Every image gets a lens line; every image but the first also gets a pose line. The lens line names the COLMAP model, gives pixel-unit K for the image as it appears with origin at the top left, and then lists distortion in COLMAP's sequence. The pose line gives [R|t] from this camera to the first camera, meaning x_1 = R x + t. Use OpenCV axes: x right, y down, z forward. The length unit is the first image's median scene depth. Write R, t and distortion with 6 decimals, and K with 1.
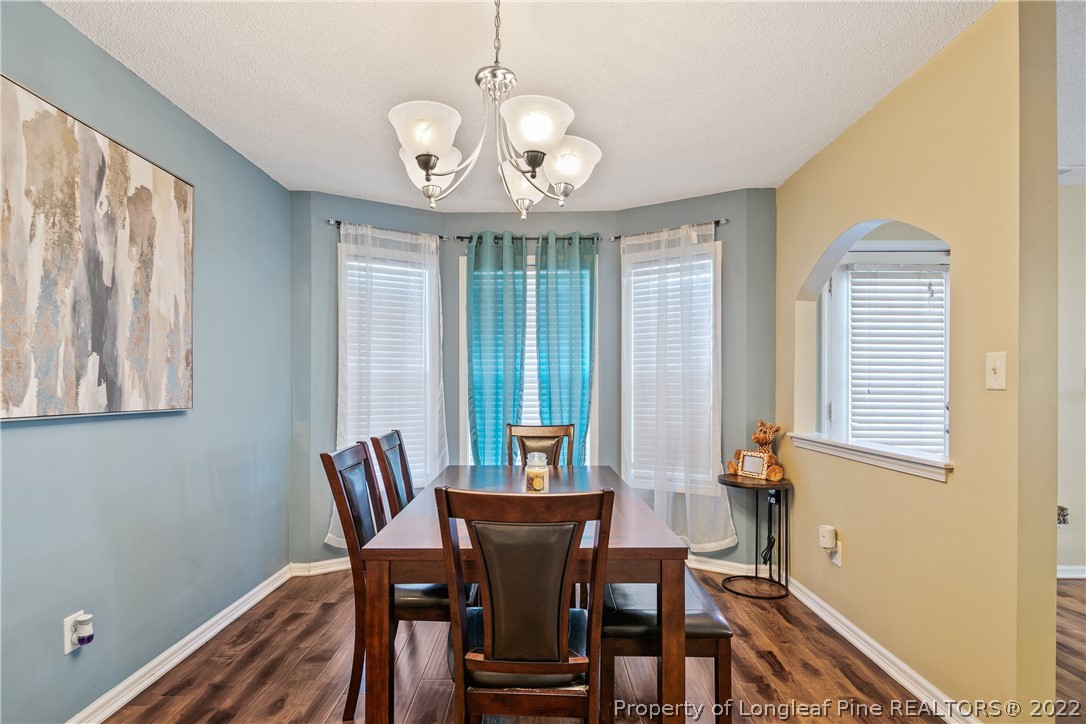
lens RADIAL K [[540.1, 0, 539.6], [0, 540.1, 384.5], [0, 0, 1]] dist [-0.000129, -0.000993]
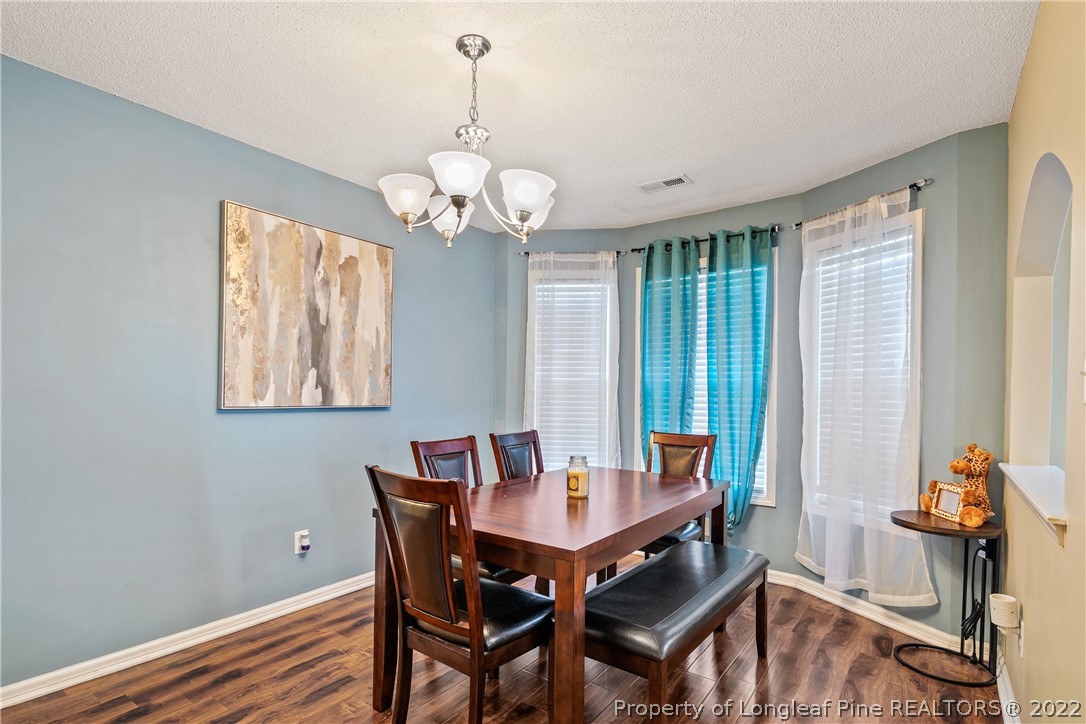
lens RADIAL K [[540.8, 0, 542.5], [0, 540.8, 393.1], [0, 0, 1]] dist [0.000983, -0.000477]
pose [[0.813080, 0.012404, -0.582020, 0.511594], [-0.010973, 0.999922, 0.005981, -0.001798], [0.582048, 0.001523, 0.813153, 0.082008]]
